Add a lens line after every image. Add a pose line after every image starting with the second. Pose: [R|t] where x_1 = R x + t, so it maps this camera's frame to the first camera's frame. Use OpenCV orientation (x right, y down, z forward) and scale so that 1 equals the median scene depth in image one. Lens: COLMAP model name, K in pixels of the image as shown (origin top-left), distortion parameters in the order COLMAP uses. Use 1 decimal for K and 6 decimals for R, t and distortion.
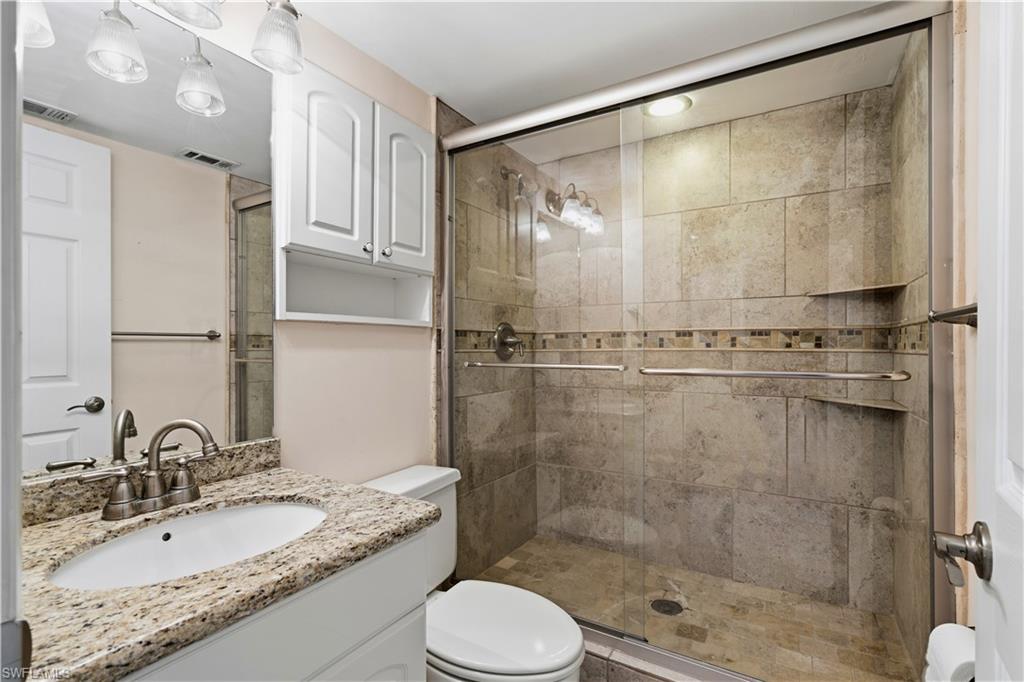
lens RADIAL K [[469.5, 0, 512.2], [0, 469.5, 341.0], [0, 0, 1]] dist [-0.004700, 0.002321]
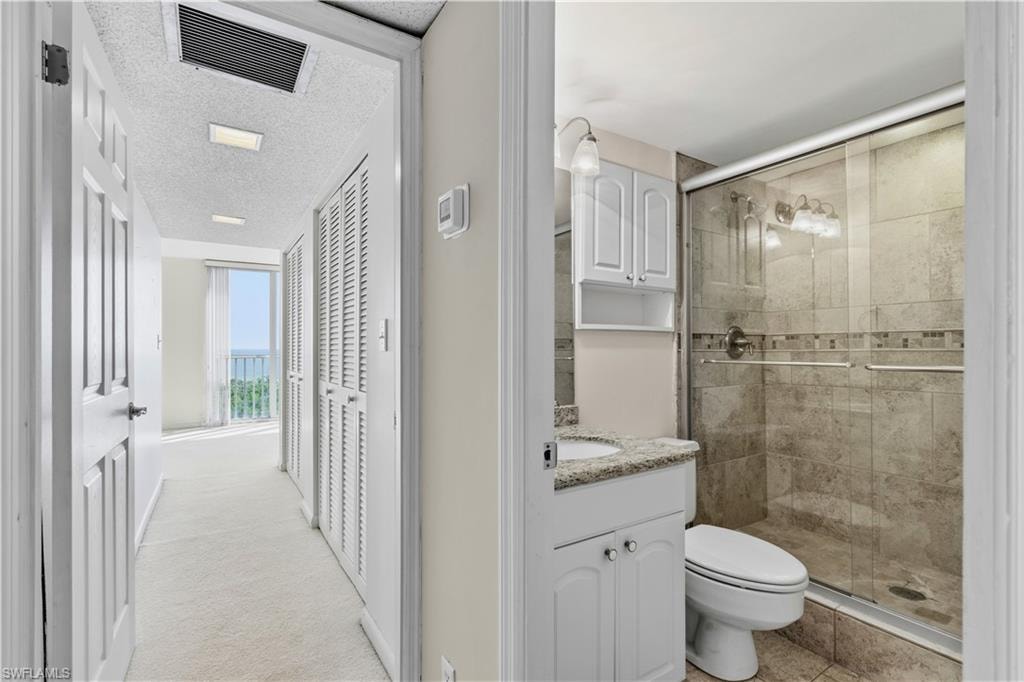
lens RADIAL K [[469.5, 0, 510.1], [0, 469.5, 343.4], [0, 0, 1]] dist [-0.004700, 0.002321]
pose [[0.900669, -0.003285, -0.434494, -0.014545], [0.004376, 0.999989, 0.001510, -0.001028], [0.434484, -0.003261, 0.900674, -0.320516]]
